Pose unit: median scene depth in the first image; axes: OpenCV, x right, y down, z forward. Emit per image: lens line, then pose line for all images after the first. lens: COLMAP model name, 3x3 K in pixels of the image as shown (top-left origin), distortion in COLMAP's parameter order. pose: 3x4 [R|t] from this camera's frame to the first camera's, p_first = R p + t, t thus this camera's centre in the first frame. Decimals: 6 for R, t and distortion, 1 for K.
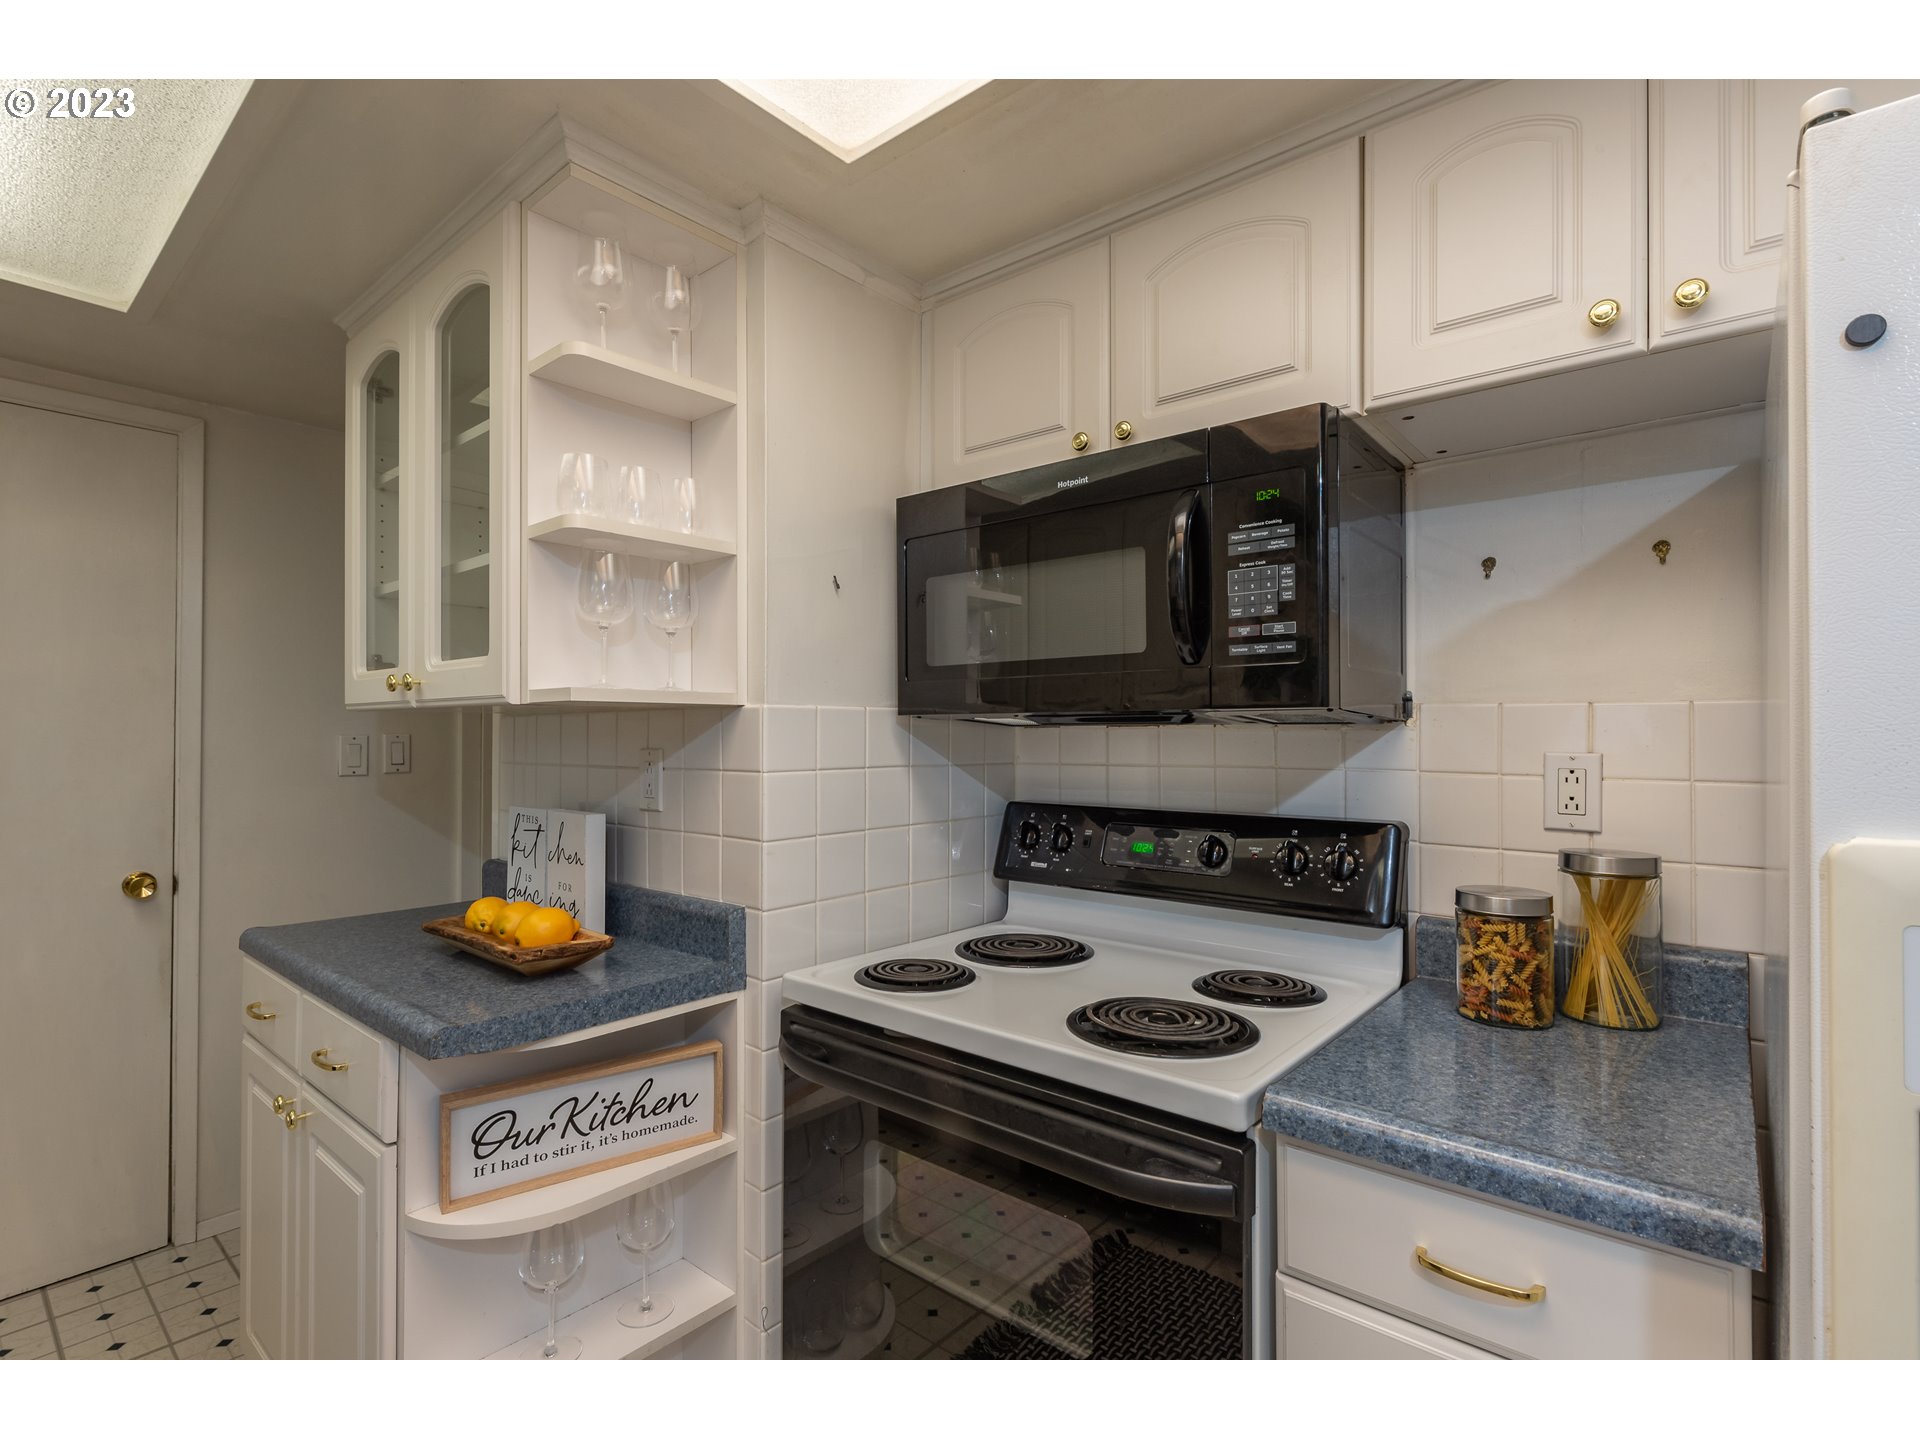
lens RADIAL K [[912.8, 0, 956.9], [0, 912.8, 727.4], [0, 0, 1]] dist [-0.004076, 0.000016]
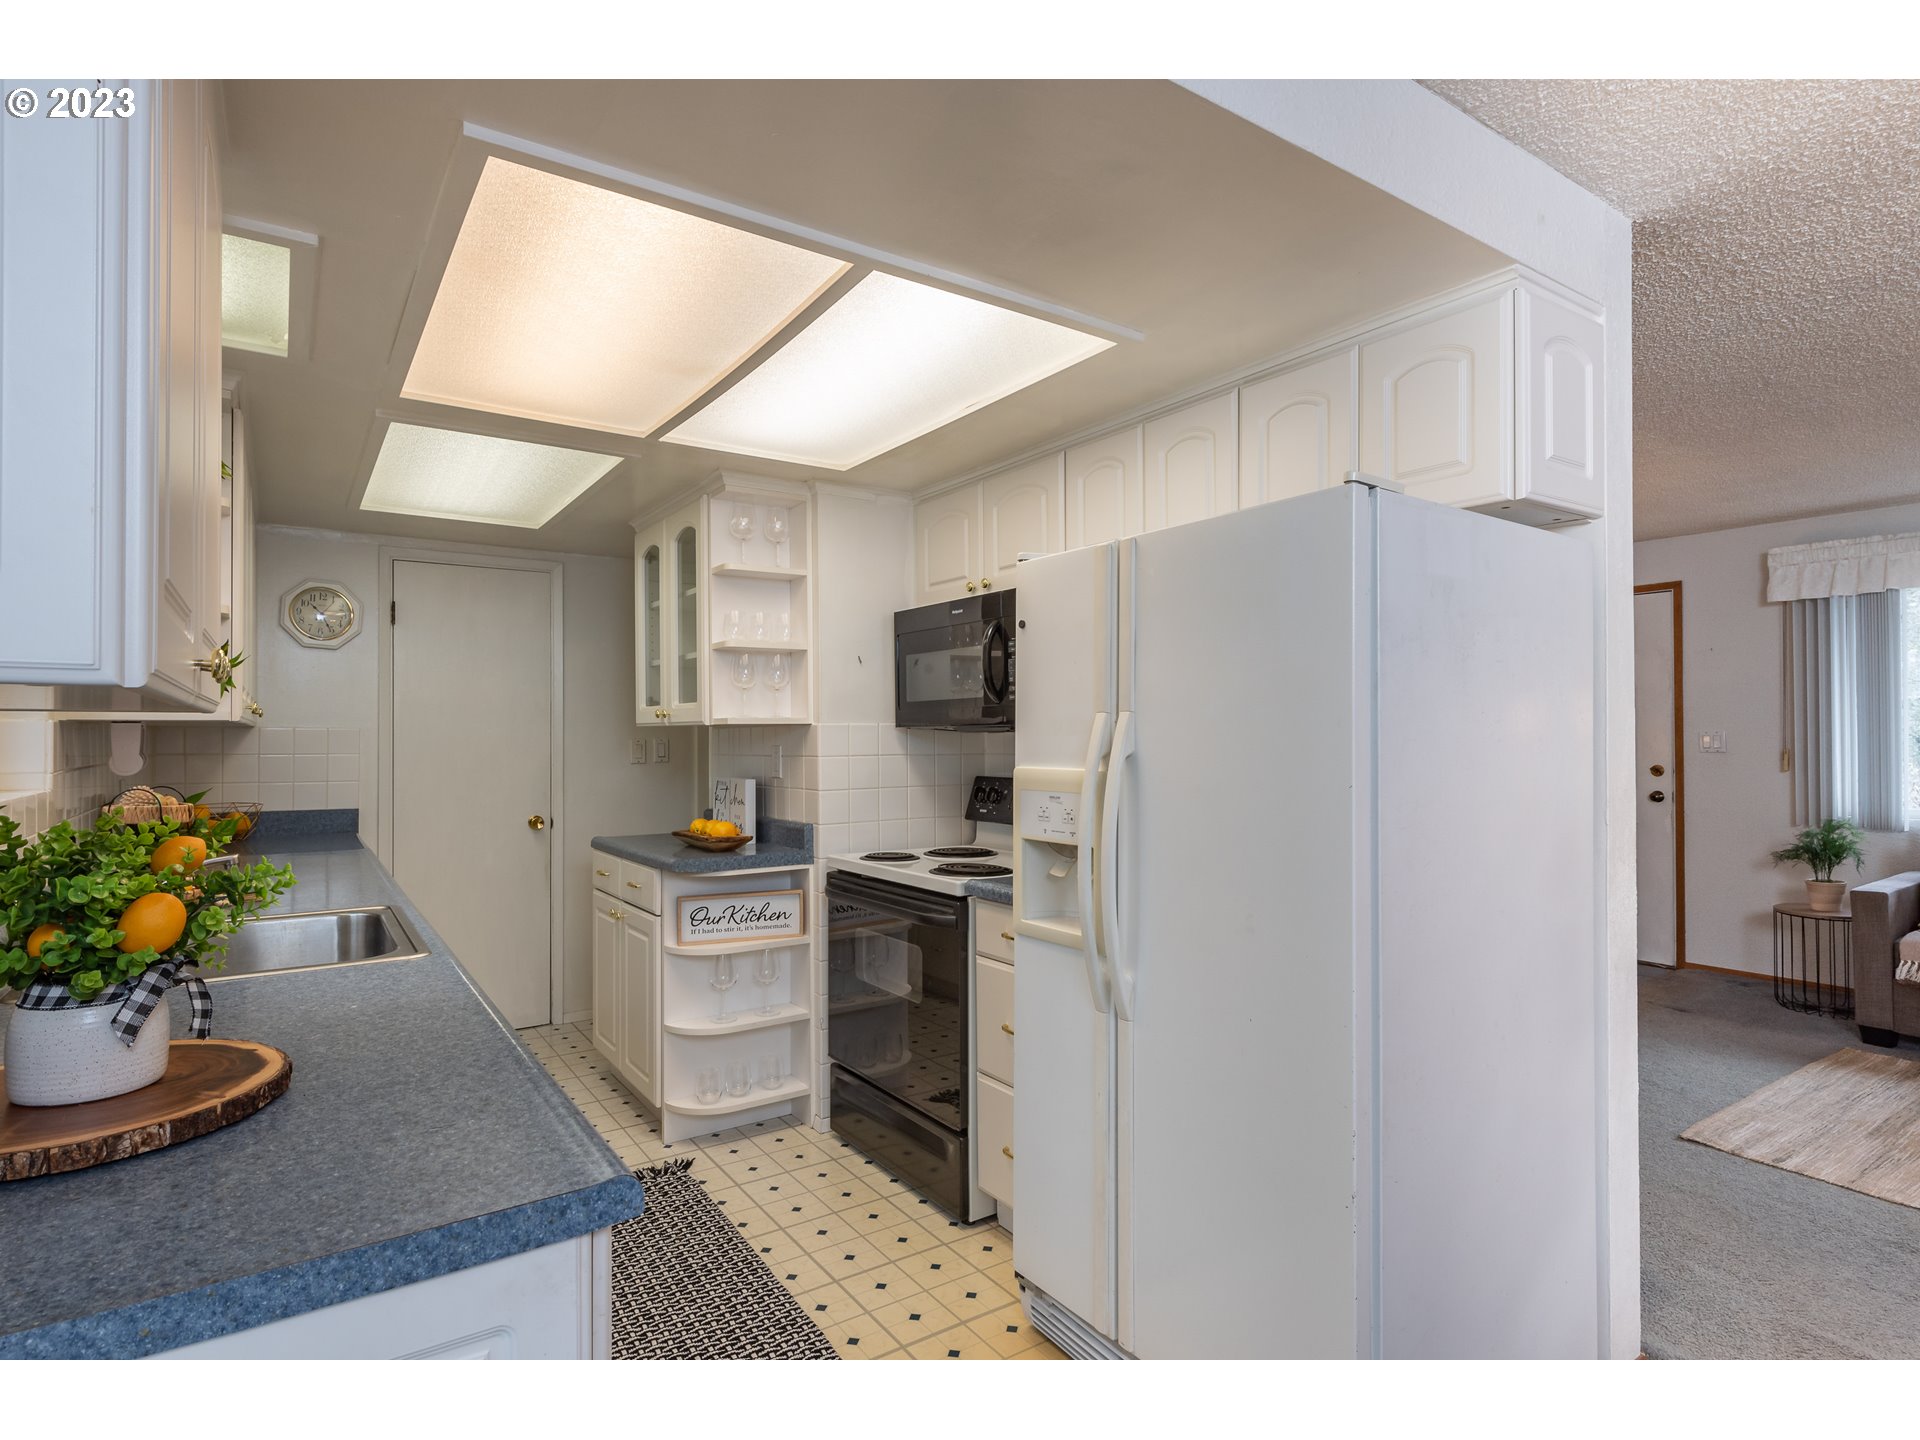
lens RADIAL K [[992.5, 0, 962.5], [0, 992.5, 727.8], [0, 0, 1]] dist [0.002678, 0.000409]
pose [[0.966019, -0.009264, -0.258307, 0.660525], [0.009321, 0.999956, -0.001002, -0.009971], [0.258305, -0.001440, 0.966062, -1.046120]]
